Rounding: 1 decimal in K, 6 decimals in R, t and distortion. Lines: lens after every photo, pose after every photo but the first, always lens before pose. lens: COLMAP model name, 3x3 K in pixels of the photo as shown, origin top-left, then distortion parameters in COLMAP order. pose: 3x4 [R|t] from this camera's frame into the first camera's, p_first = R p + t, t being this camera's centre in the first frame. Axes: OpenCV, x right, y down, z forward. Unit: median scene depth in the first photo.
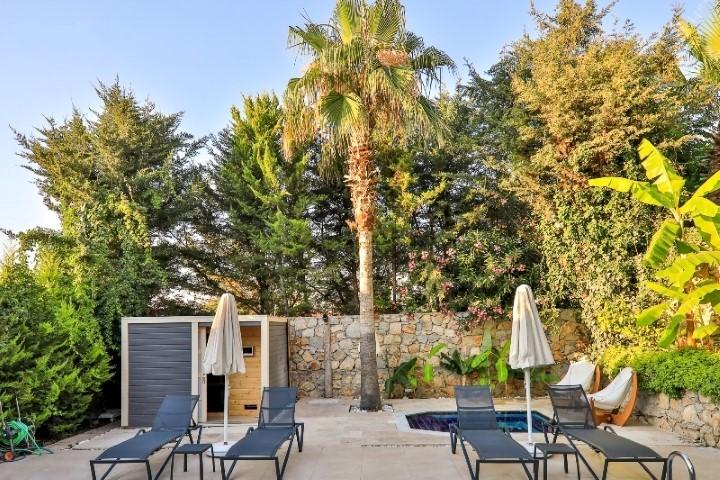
lens RADIAL K [[453.4, 0, 355.9], [0, 453.4, 326.2], [0, 0, 1]] dist [-0.002492, 0.022311]
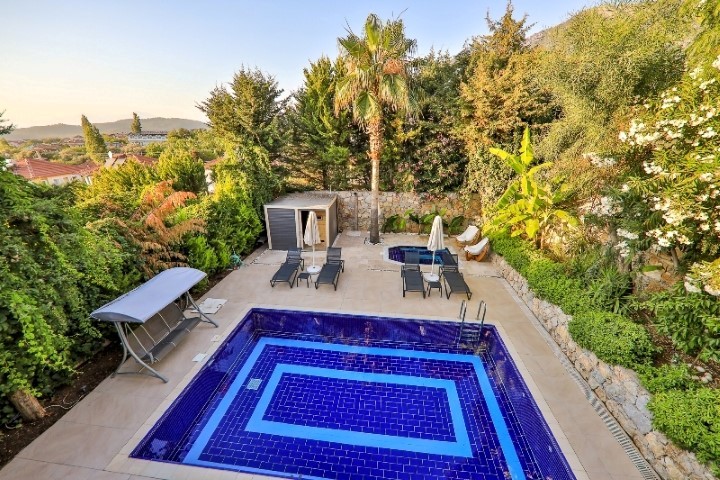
lens RADIAL K [[263.9, 0, 359.5], [0, 263.9, 250.8], [0, 0, 1]] dist [0.016066, -0.000007]
pose [[0.997357, 0.051409, -0.051344, 0.031135], [-0.026202, 0.913597, 0.405775, -0.323329], [0.067768, -0.403357, 0.912530, -0.231430]]
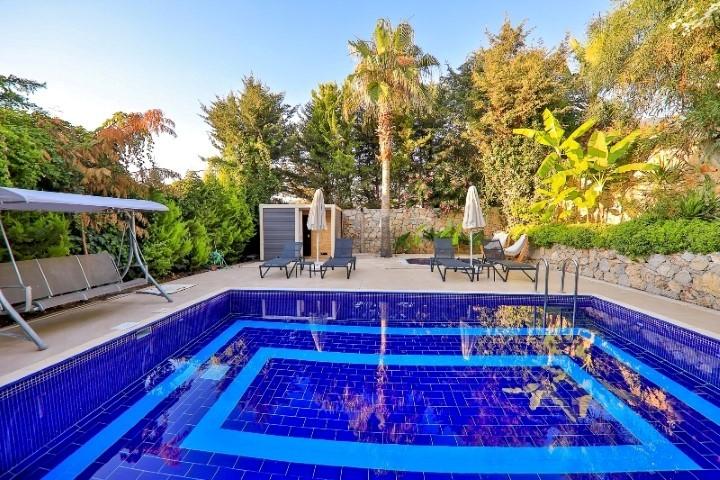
lens RADIAL K [[263.9, 0, 359.5], [0, 263.9, 250.8], [0, 0, 1]] dist [0.016066, -0.000007]
pose [[0.999259, 0.022084, -0.031535, -0.047189], [-0.019075, 0.995509, 0.092729, 0.058722], [0.033441, -0.092059, 0.995192, -0.112747]]
